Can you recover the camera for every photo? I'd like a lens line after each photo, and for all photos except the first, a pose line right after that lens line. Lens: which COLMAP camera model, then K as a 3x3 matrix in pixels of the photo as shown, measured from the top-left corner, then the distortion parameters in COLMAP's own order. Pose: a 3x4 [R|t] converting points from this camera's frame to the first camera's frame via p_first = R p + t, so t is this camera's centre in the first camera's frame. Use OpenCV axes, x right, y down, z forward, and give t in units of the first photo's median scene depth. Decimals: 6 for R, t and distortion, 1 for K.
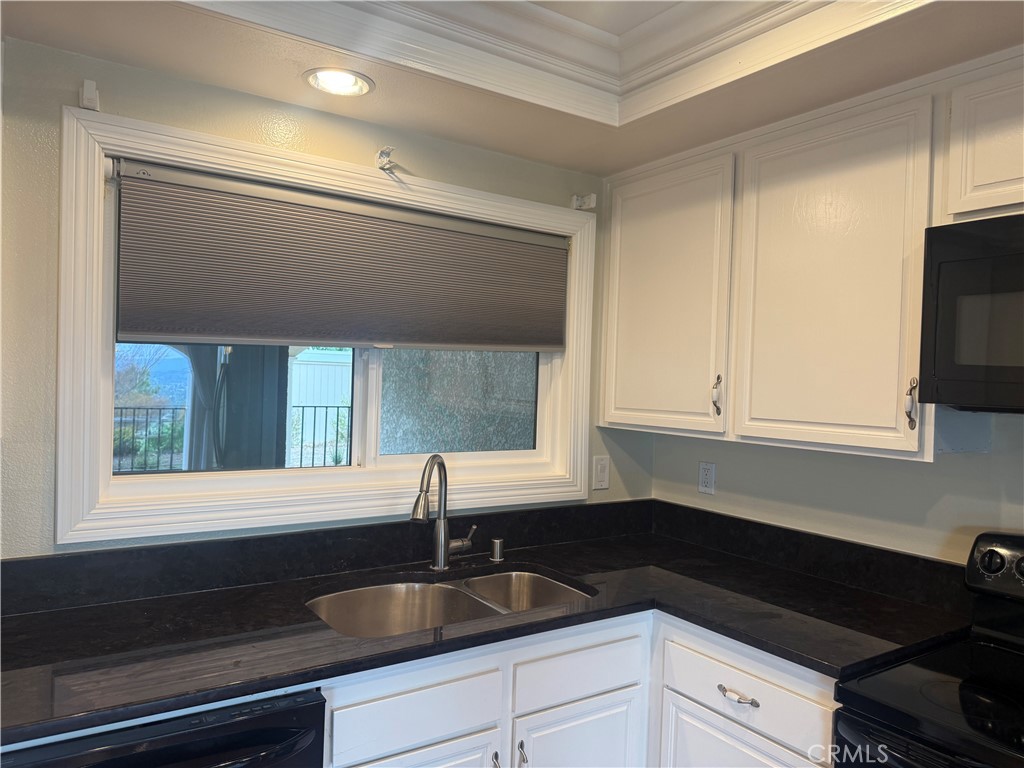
lens RADIAL K [[719.8, 0, 511.4], [0, 719.8, 385.5], [0, 0, 1]] dist [0.053552, -0.078672]
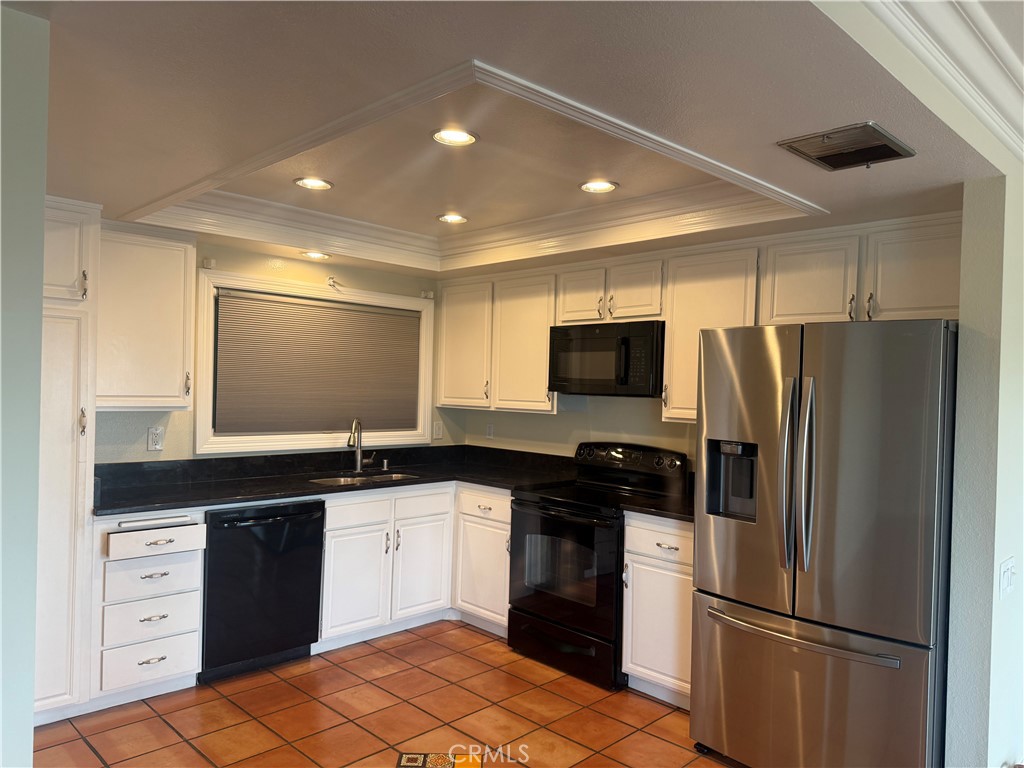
lens RADIAL K [[719.8, 0, 521.3], [0, 719.8, 390.2], [0, 0, 1]] dist [0.053552, -0.078672]
pose [[0.982038, -0.005971, 0.188589, -0.027882], [0.005178, 0.999976, 0.004700, 0.004364], [-0.188613, -0.003639, 0.982045, -1.200548]]
